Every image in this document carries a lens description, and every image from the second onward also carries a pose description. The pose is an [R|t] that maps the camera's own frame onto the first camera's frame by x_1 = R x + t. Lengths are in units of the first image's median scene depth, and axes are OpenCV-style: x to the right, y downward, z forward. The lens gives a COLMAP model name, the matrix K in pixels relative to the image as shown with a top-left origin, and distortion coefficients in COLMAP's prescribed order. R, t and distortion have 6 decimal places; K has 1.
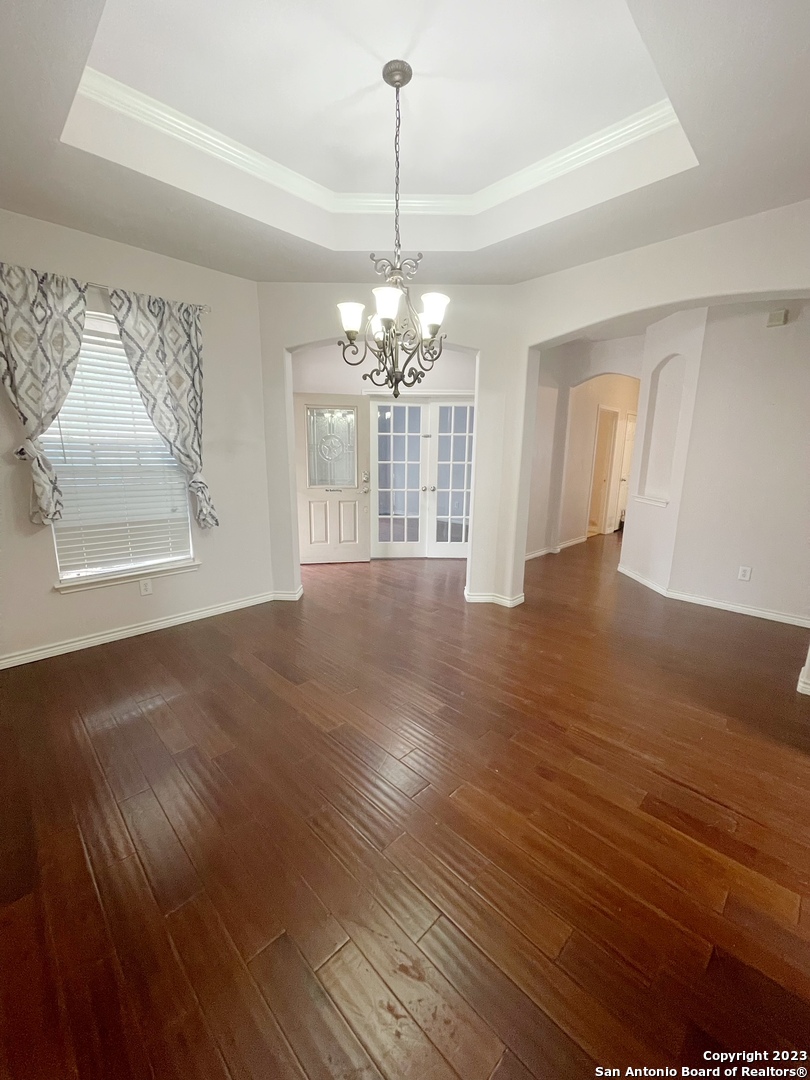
lens RADIAL K [[429.7, 0, 404.3], [0, 429.7, 536.7], [0, 0, 1]] dist [0.002637, -0.002584]
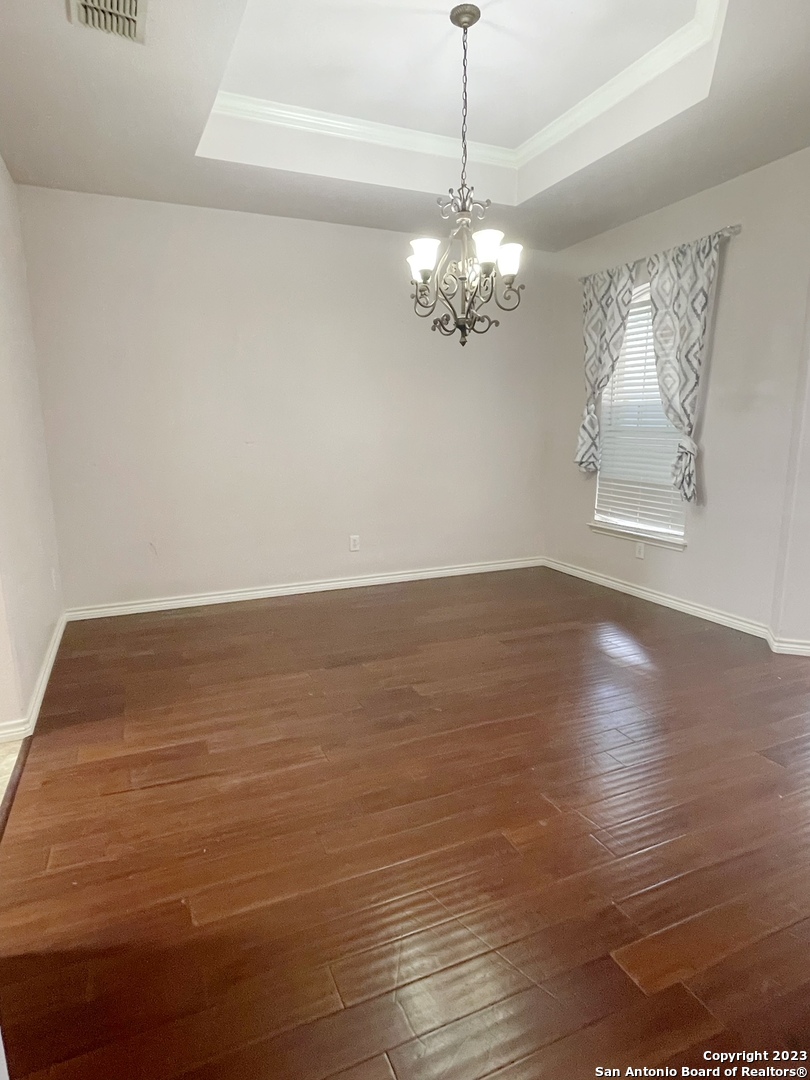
lens RADIAL K [[607.0, 0, 405.7], [0, 607.0, 534.4], [0, 0, 1]] dist [0.001310, 0.000291]
pose [[-0.341330, 0.174574, -0.923590, 0.902404], [-0.169940, 0.954946, 0.243306, -0.172688], [0.924453, 0.240002, -0.296285, 0.952158]]
